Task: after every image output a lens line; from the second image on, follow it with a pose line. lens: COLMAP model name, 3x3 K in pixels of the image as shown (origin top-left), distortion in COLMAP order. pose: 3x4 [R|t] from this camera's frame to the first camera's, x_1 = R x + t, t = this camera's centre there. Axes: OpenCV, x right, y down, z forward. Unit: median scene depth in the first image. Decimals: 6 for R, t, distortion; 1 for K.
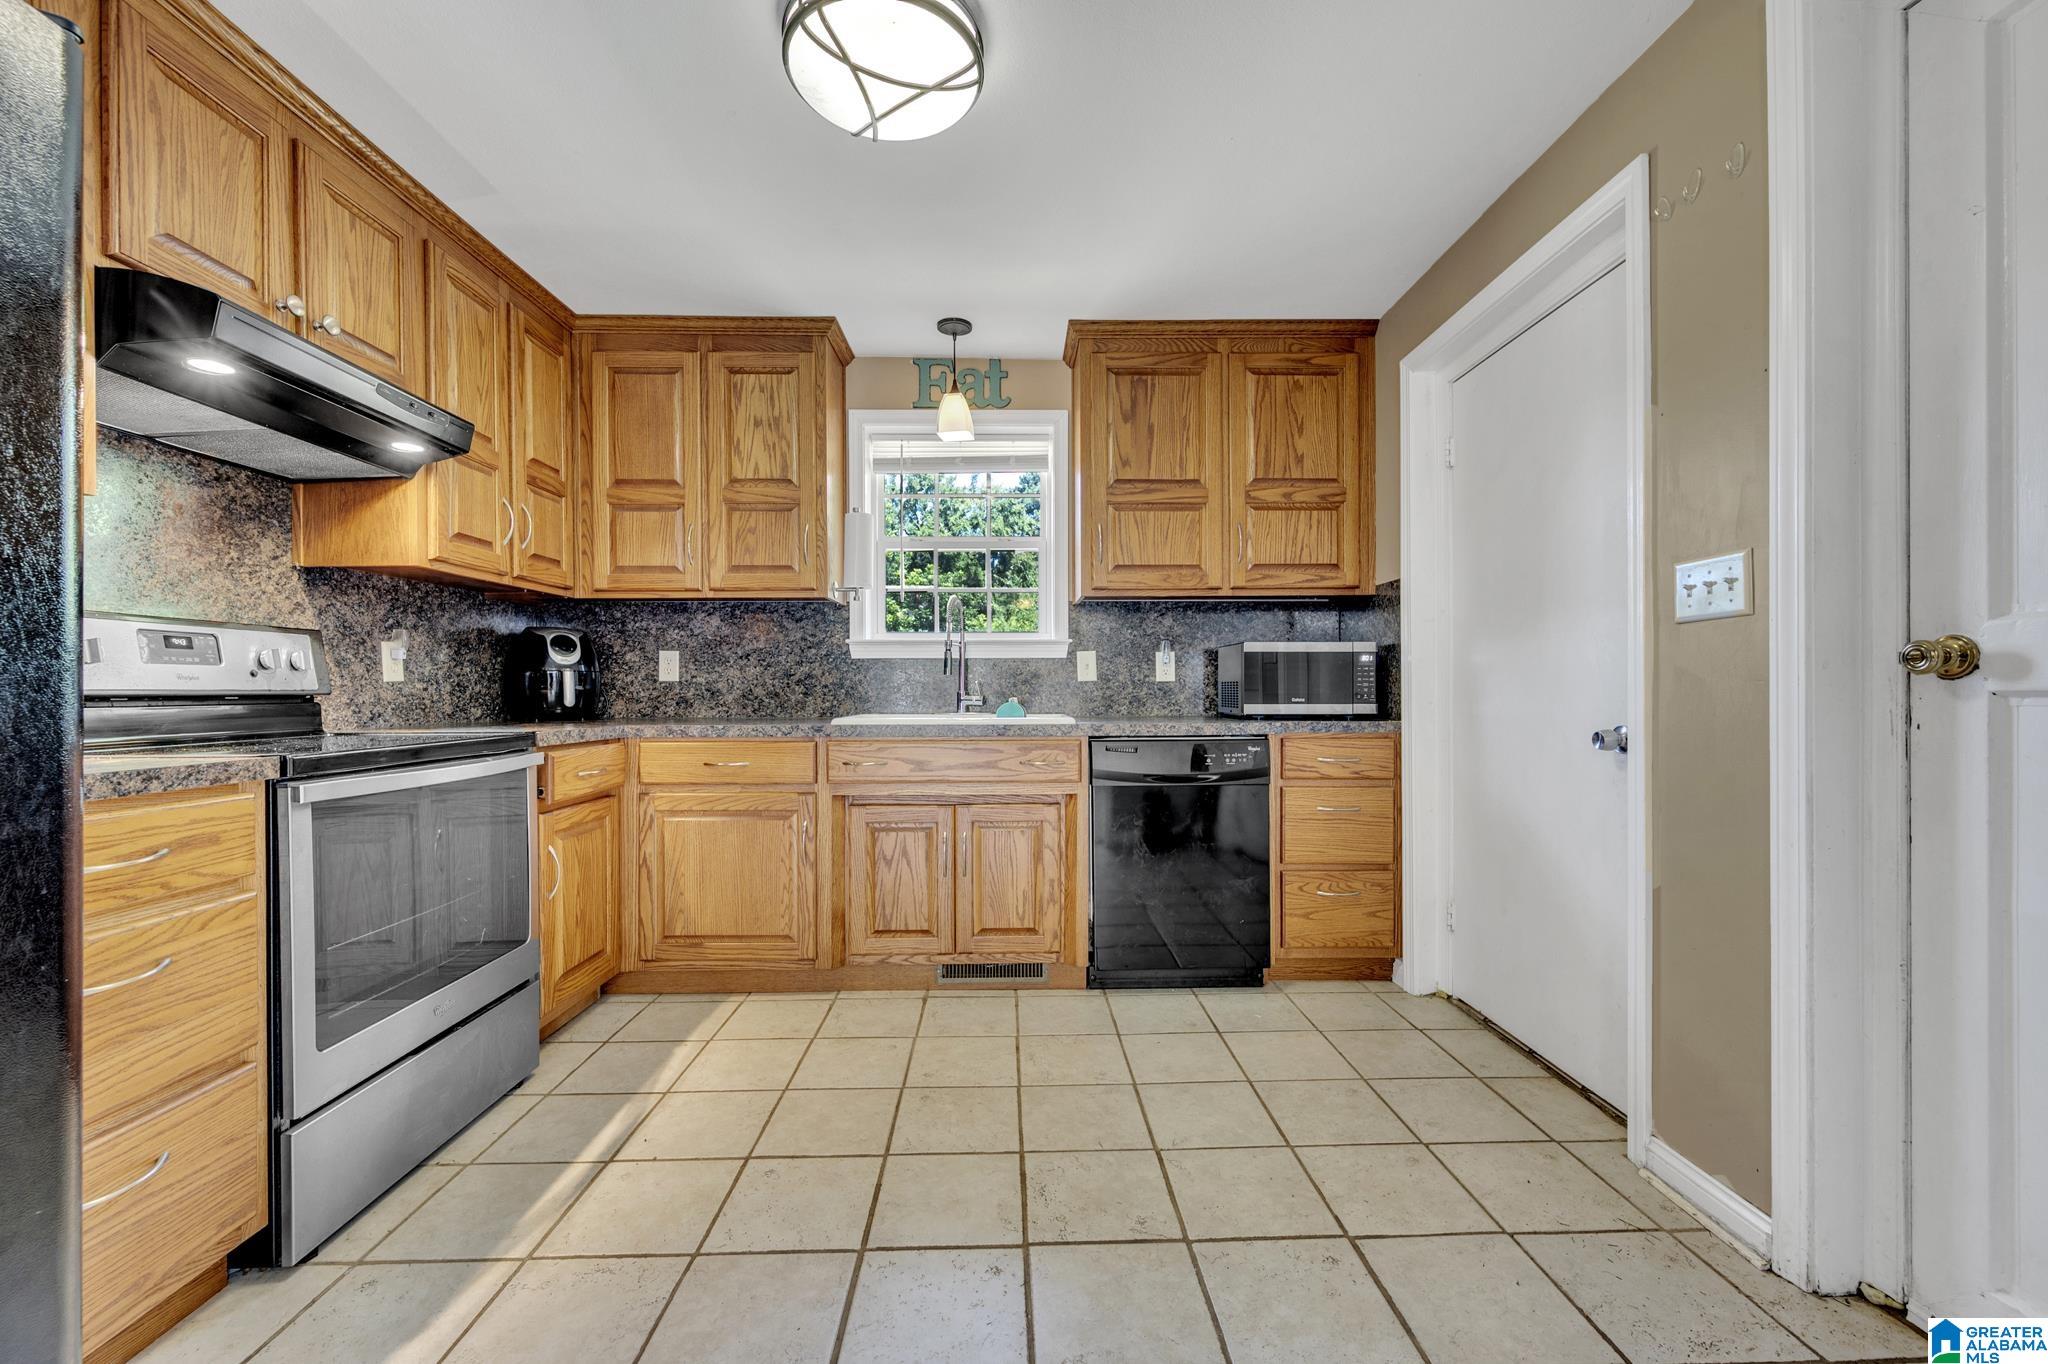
lens RADIAL K [[810.7, 0, 1022.6], [0, 810.7, 685.6], [0, 0, 1]] dist [0.011324, -0.000007]
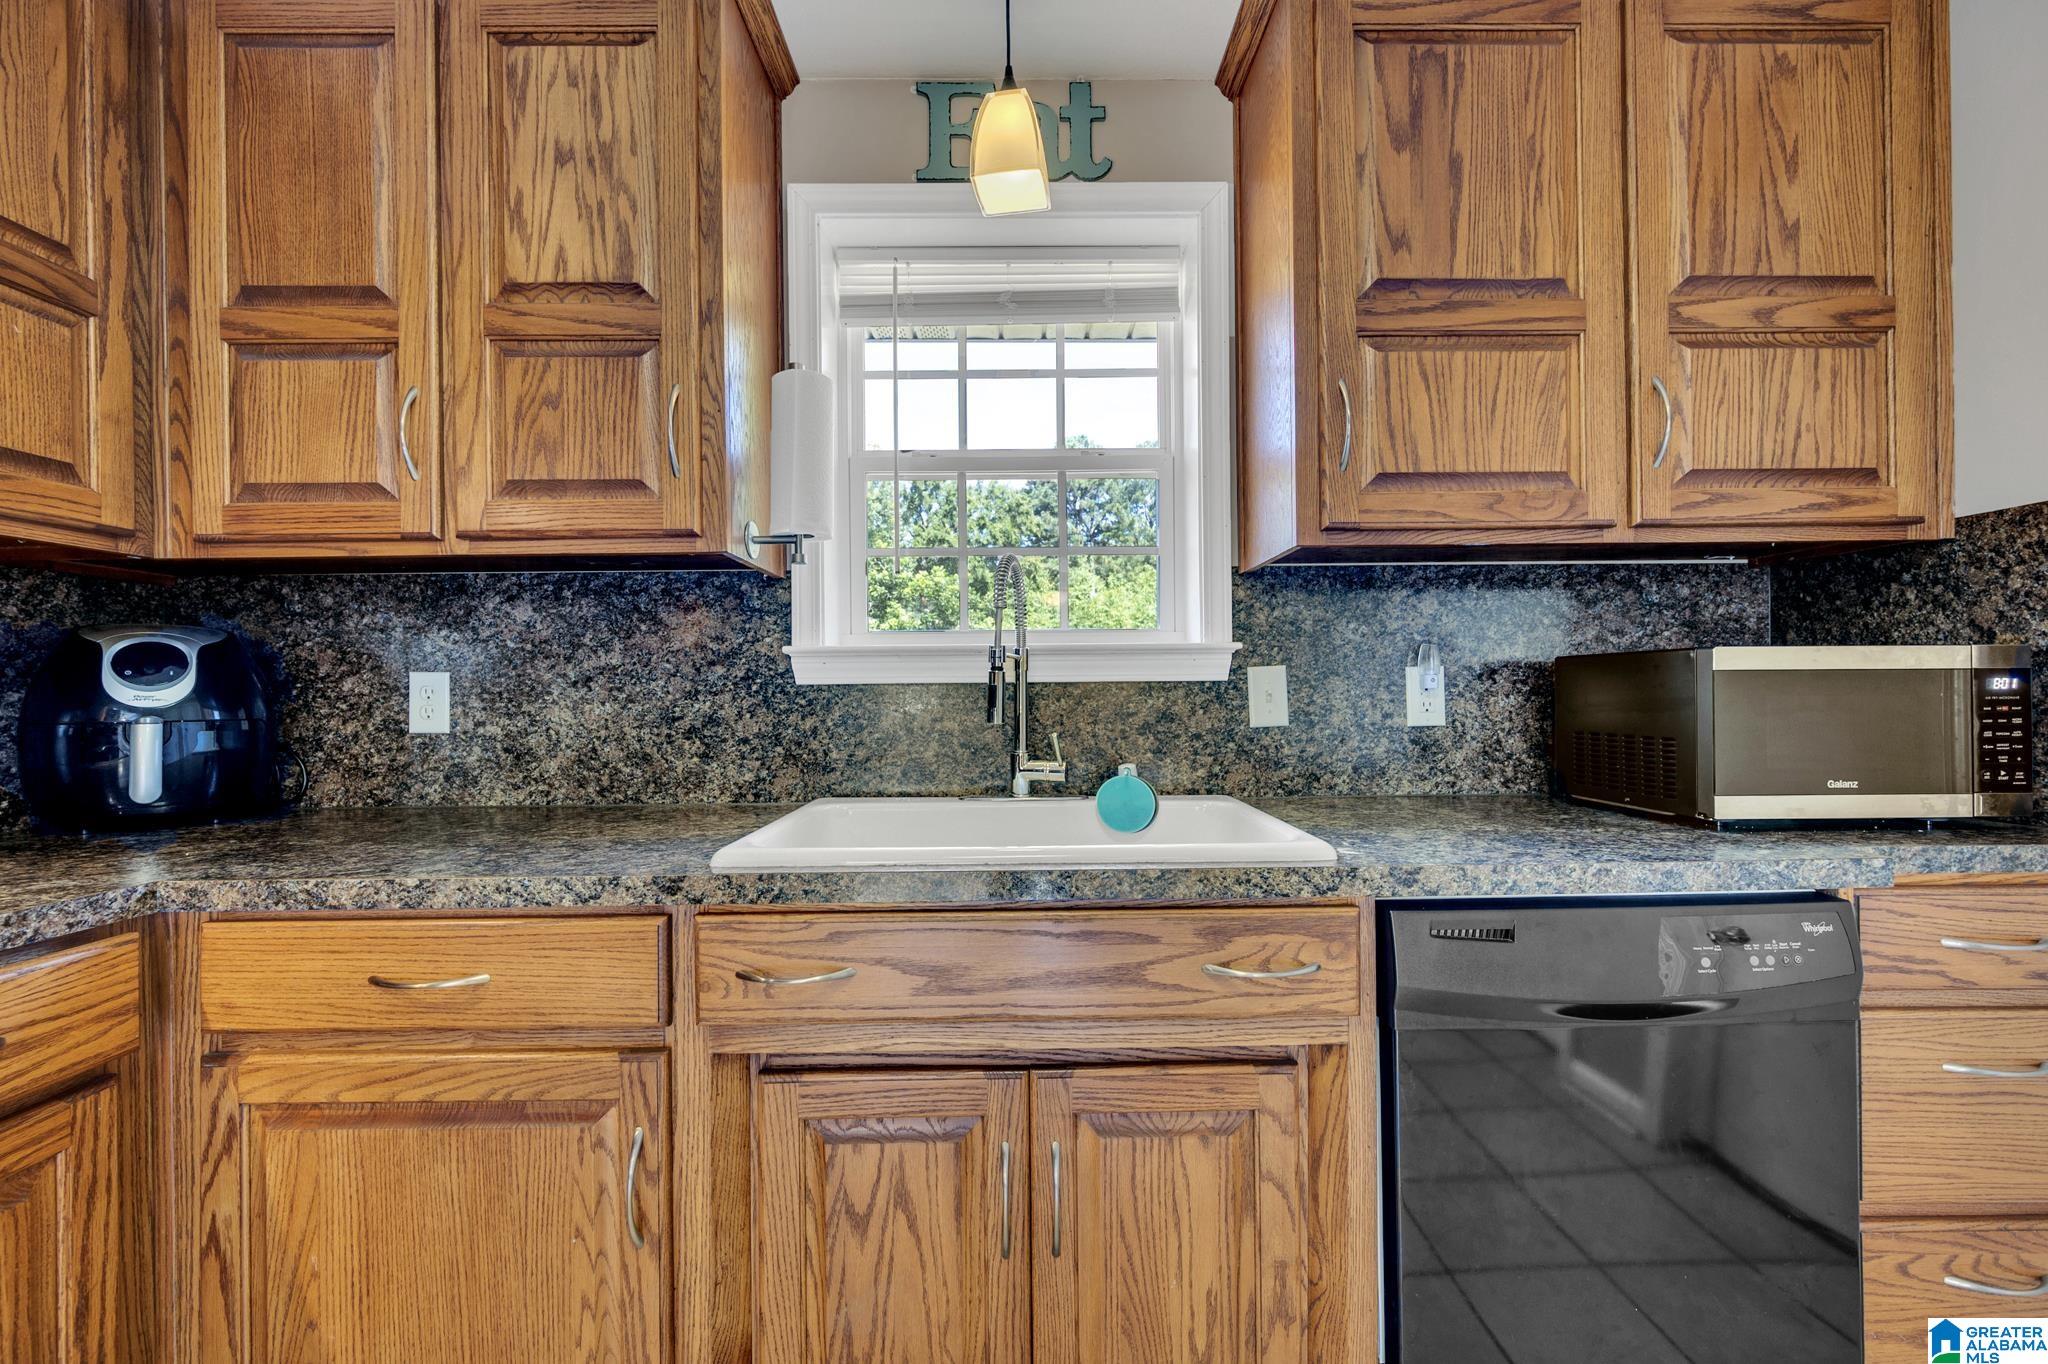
lens RADIAL K [[806.6, 0, 1024.9], [0, 806.6, 690.2], [0, 0, 1]] dist [0.000862, 0.000367]
pose [[0.999968, -0.006872, -0.004201, -0.076379], [0.006879, 0.999975, 0.001631, -0.033314], [0.004190, -0.001660, 0.999990, 0.563656]]
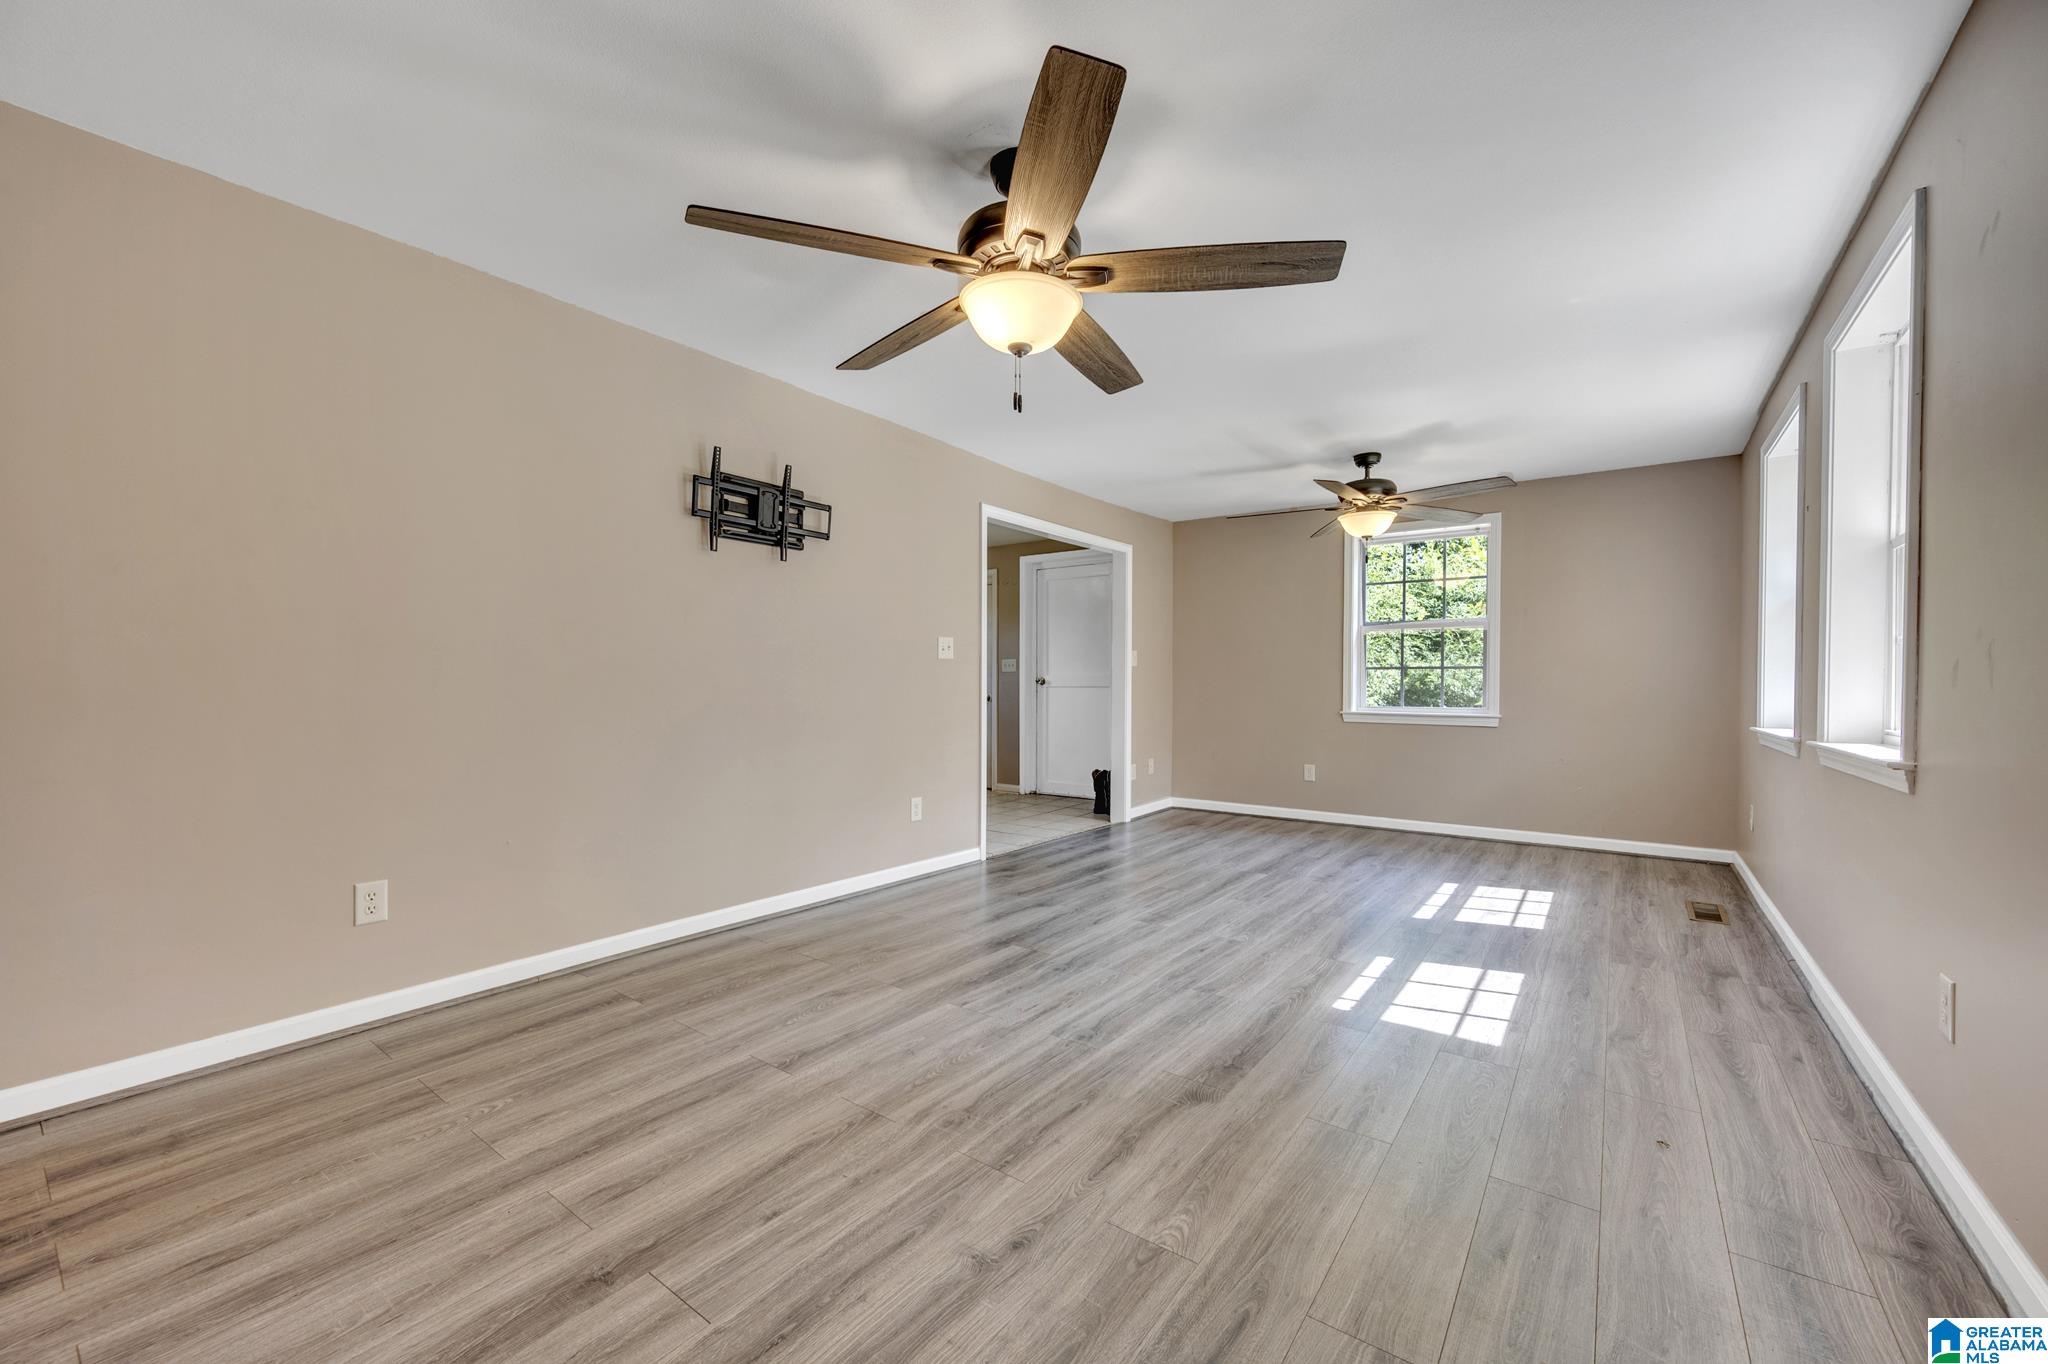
lens RADIAL K [[806.6, 0, 1021.0], [0, 806.6, 694.3], [0, 0, 1]] dist [0.000862, 0.000367]
pose [[0.609623, -0.006915, 0.792661, -1.444772], [0.000860, 0.999967, 0.008062, -0.011364], [-0.792691, -0.004233, 0.609609, -0.923724]]
